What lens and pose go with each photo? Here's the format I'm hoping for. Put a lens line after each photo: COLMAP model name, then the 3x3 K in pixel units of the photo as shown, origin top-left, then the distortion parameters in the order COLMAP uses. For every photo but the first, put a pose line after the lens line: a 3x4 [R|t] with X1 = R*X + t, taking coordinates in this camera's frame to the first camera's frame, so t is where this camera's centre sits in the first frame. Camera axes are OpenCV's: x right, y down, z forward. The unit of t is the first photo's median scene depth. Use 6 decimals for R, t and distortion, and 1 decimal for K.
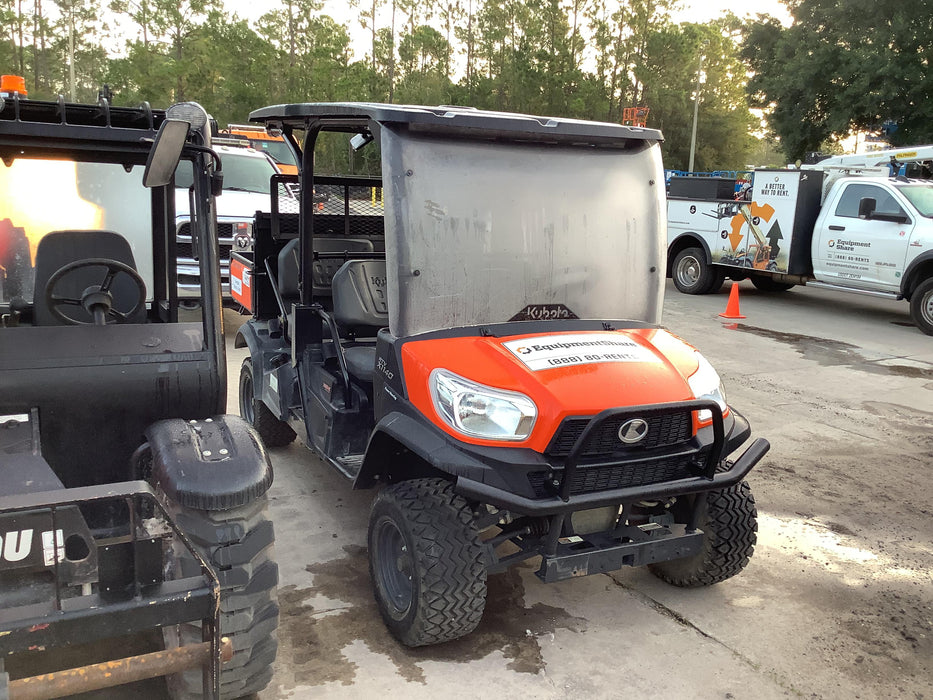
lens RADIAL K [[829.9, 0, 466.5], [0, 829.9, 350.0], [0, 0, 1]] dist [0.075102, 0.000689]
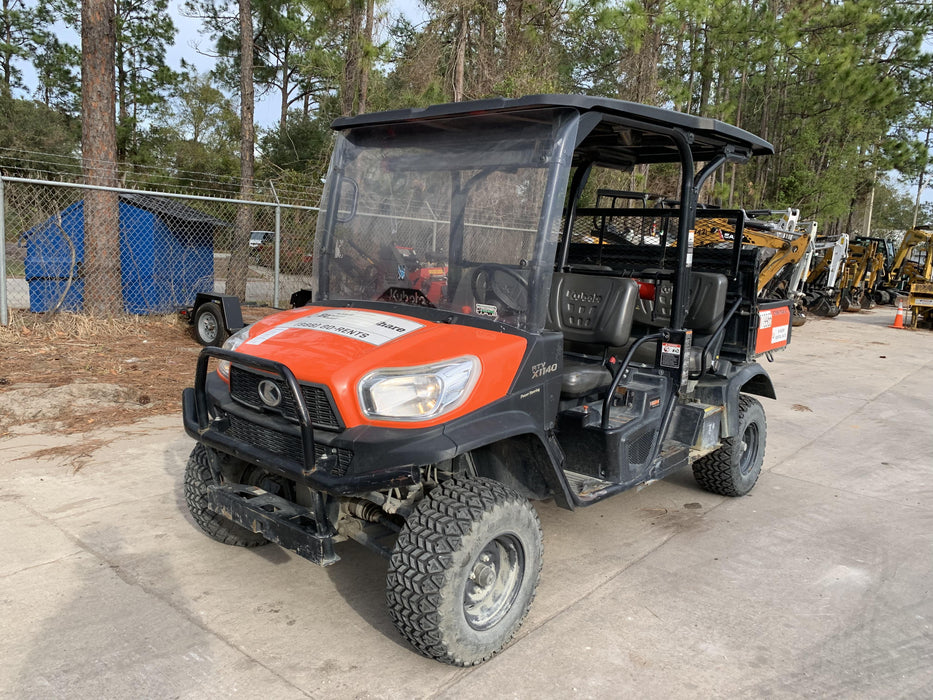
lens RADIAL K [[710.3, 0, 464.0], [0, 710.3, 325.6], [0, 0, 1]] dist [0.002186, 0.000302]
pose [[0.412773, 0.080011, -0.907313, 0.920279], [-0.218890, 0.975656, -0.013544, -0.016184], [0.884141, 0.204192, 0.420238, 0.734723]]
